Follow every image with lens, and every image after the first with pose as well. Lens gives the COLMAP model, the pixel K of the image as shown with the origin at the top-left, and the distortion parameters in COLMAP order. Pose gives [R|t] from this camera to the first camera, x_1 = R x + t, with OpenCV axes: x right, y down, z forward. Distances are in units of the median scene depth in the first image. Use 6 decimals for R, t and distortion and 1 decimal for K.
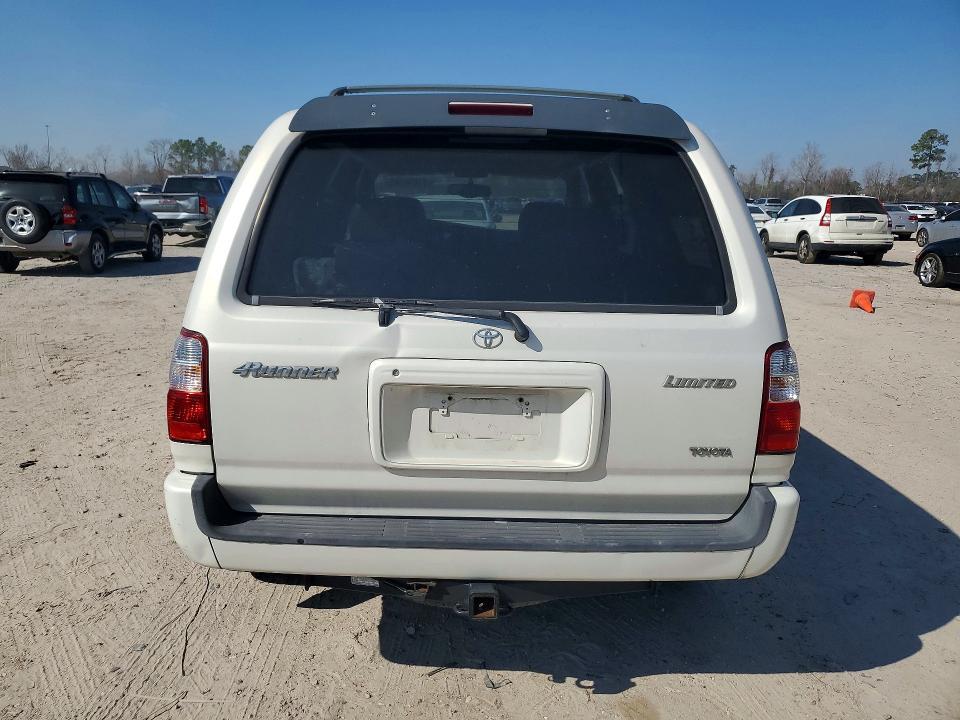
lens RADIAL K [[720.0, 0, 475.2], [0, 720.0, 360.2], [0, 0, 1]] dist [0.024125, 0.000616]
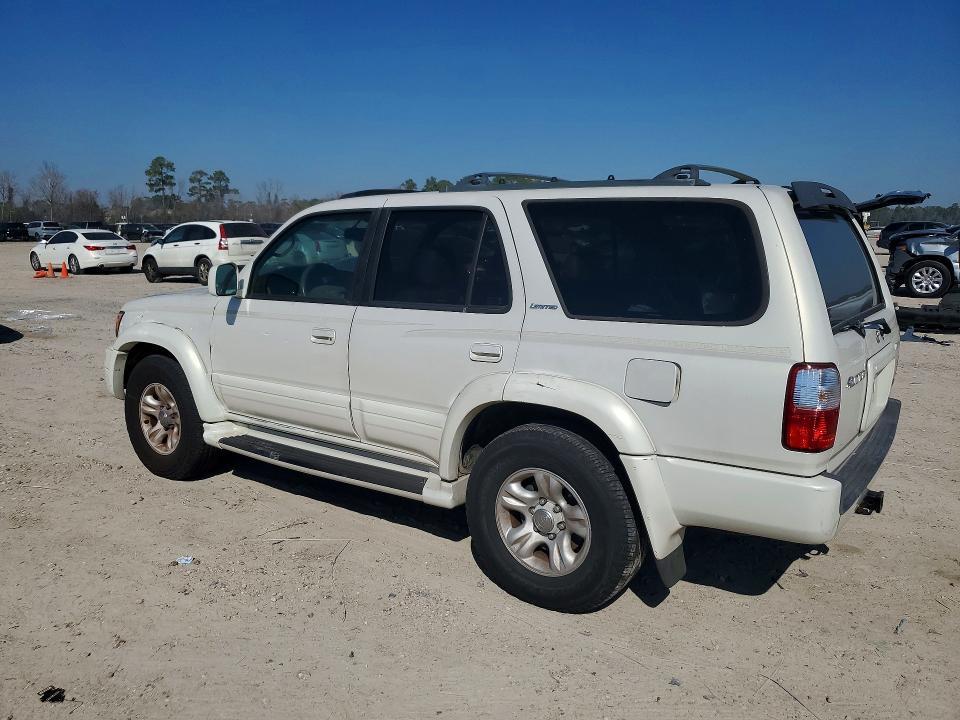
lens RADIAL K [[720.0, 0, 475.2], [0, 720.0, 360.2], [0, 0, 1]] dist [0.024125, 0.000616]
pose [[0.581356, -0.170415, 0.795603, -0.155535], [0.192536, 0.978862, 0.068981, -0.021761], [-0.790541, 0.113079, 0.601879, 0.061812]]
